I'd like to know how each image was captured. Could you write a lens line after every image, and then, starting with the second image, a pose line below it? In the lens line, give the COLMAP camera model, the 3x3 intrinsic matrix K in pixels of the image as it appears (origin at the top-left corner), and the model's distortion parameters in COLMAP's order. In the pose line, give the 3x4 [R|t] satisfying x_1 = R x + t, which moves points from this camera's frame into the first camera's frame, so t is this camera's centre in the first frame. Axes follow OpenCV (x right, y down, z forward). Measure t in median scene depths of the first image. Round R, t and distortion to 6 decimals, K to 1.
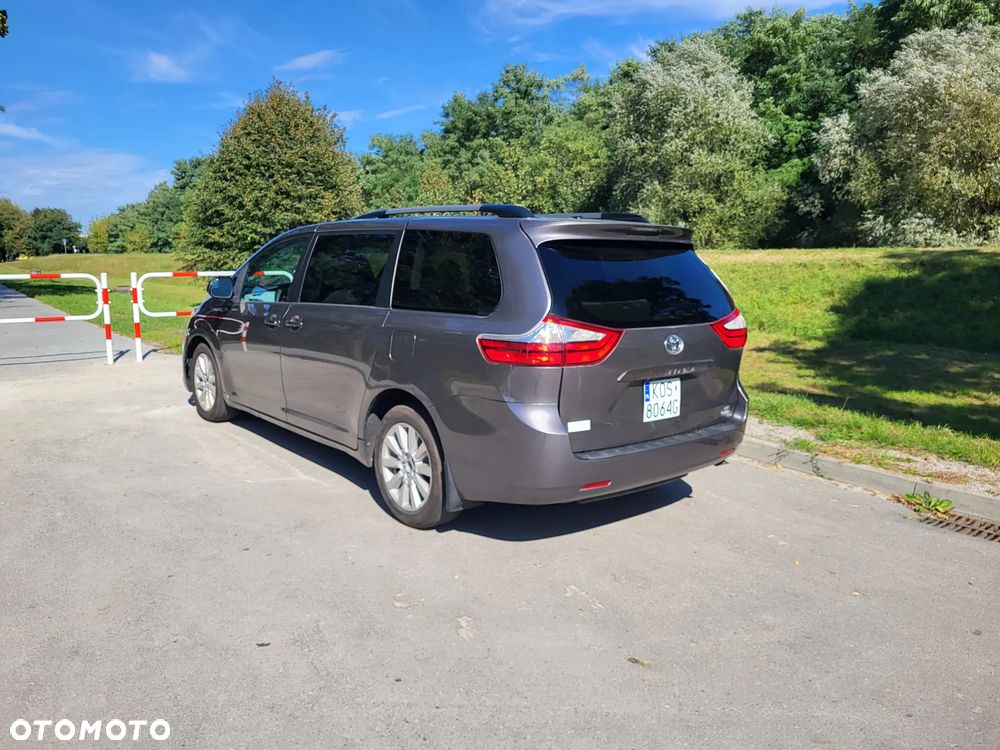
lens RADIAL K [[739.9, 0, 478.7], [0, 739.9, 375.8], [0, 0, 1]] dist [0.044892, -0.027525]
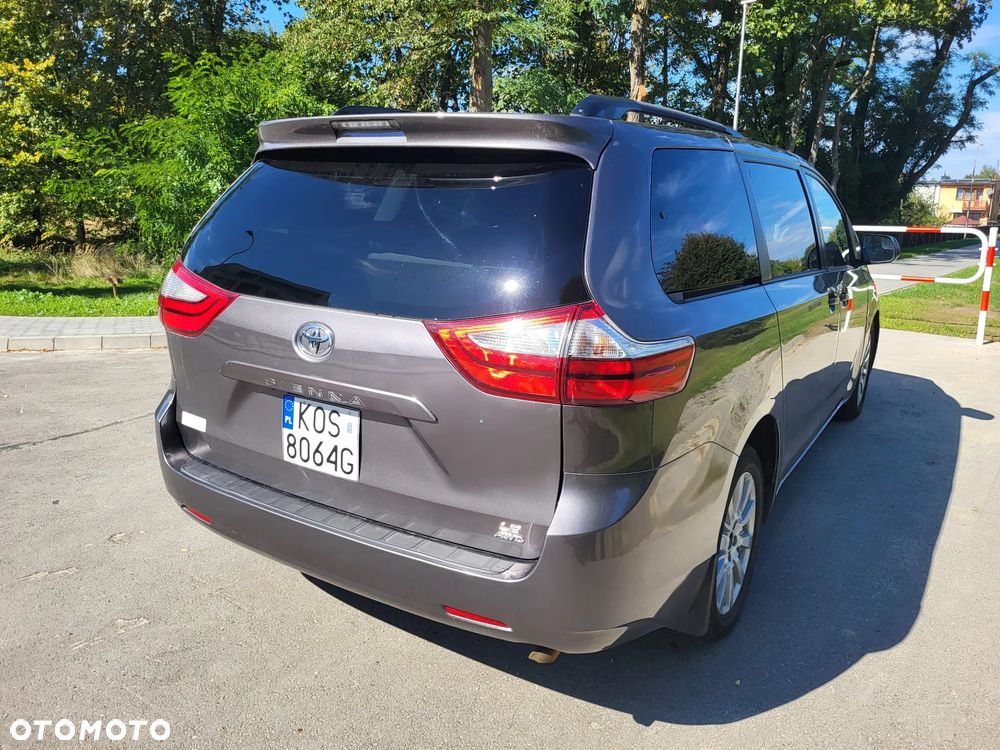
lens RADIAL K [[765.4, 0, 507.2], [0, 765.4, 366.1], [0, 0, 1]] dist [0.006889, -0.011787]
pose [[0.326639, 0.198244, -0.924125, 0.456152], [-0.167719, 0.974395, 0.149747, -0.072327], [0.930149, 0.106080, 0.351524, 0.520885]]
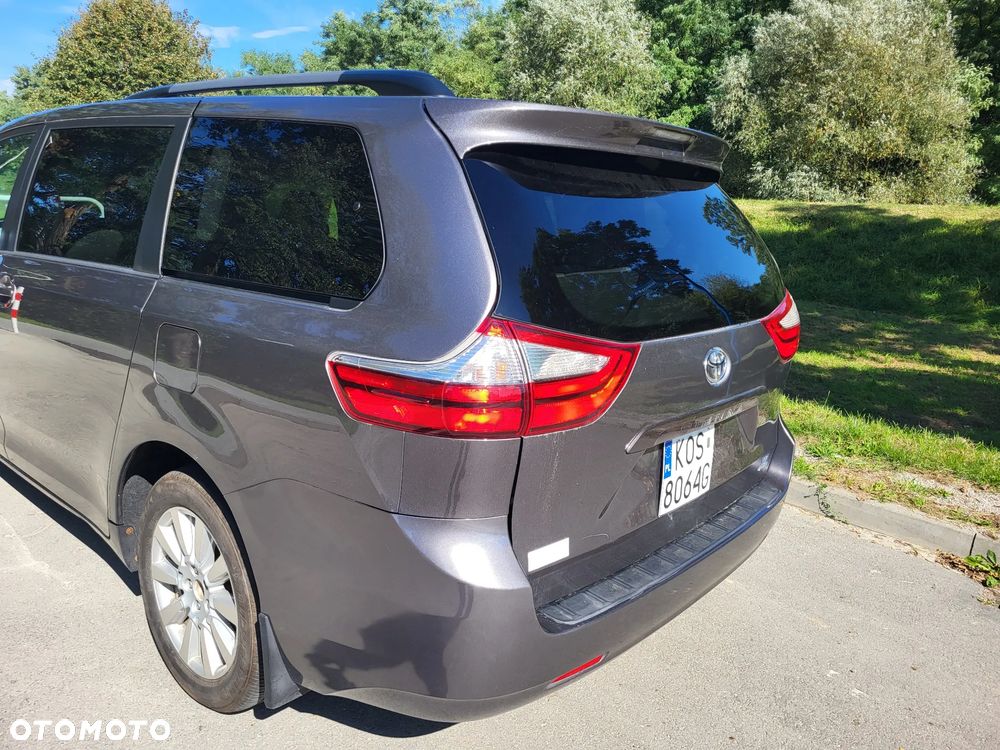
lens RADIAL K [[741.4, 0, 482.0], [0, 741.4, 382.4], [0, 0, 1]] dist [0.047704, -0.028491]
pose [[0.987644, 0.000963, 0.156708, 0.010578], [-0.014415, 0.996300, 0.084727, -0.040388], [-0.156047, -0.085939, 0.984004, 0.285098]]
